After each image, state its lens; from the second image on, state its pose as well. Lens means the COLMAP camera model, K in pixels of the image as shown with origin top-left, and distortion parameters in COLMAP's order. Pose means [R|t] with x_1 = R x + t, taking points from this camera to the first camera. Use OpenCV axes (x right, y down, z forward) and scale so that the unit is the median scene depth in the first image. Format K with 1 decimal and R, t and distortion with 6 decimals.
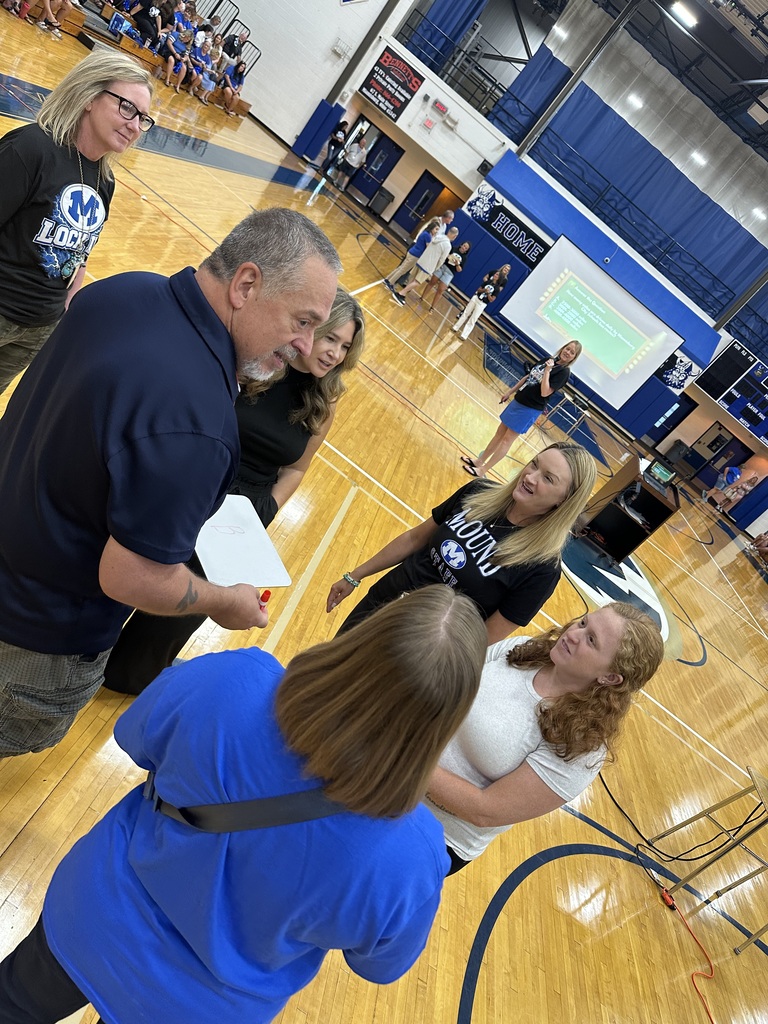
lens RADIAL K [[735.4, 0, 382.8], [0, 735.4, 514.0], [0, 0, 1]] dist [0.021950, -0.024392]
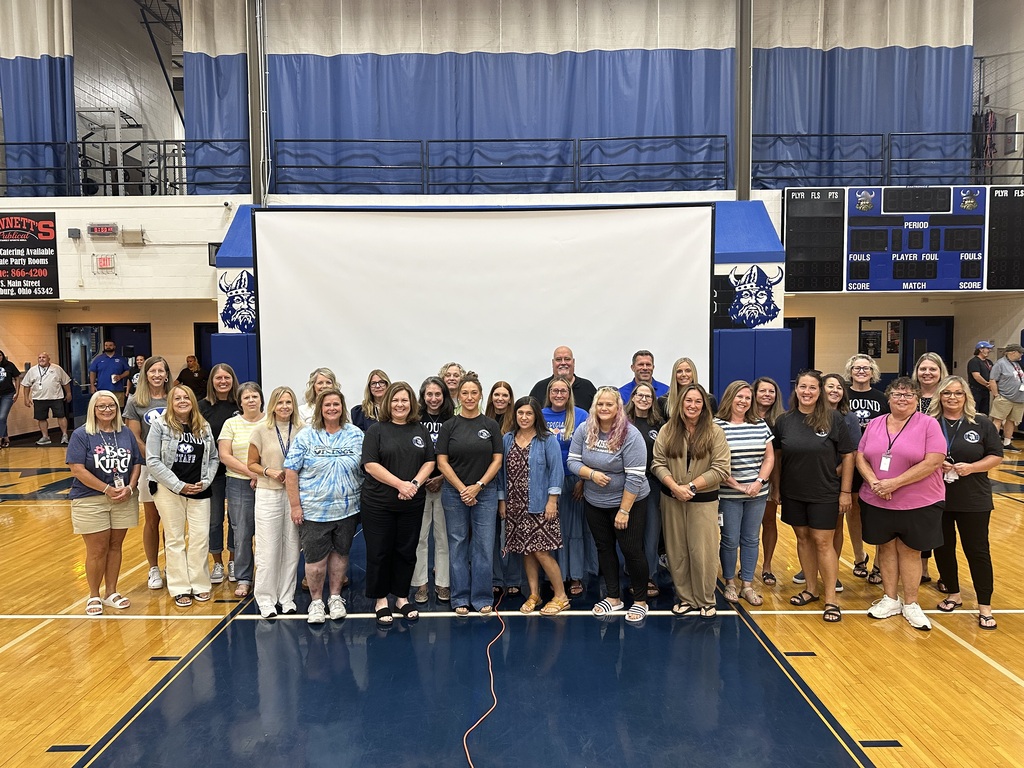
lens RADIAL K [[735.4, 0, 511.6], [0, 735.4, 381.4], [0, 0, 1]] dist [0.021950, -0.024392]
pose [[0.777156, -0.623132, 0.087946, 0.198370], [0.616272, 0.725292, -0.306855, -0.097430], [0.127425, 0.292673, 0.947684, 0.531639]]
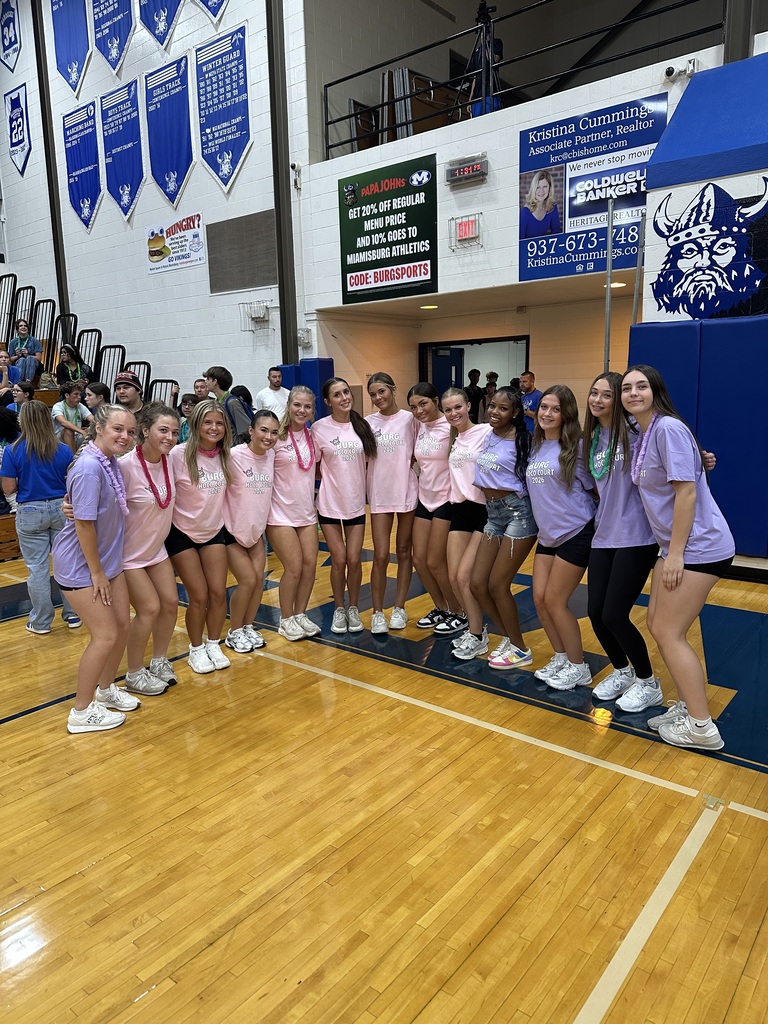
lens RADIAL K [[735.4, 0, 342.6], [0, 735.4, 515.8], [0, 0, 1]] dist [0.021950, -0.024392]
pose [[0.658273, -0.550542, -0.513401, 0.132144], [0.254043, 0.804466, -0.536933, -0.235488], [0.708617, 0.223022, 0.669420, 0.744825]]
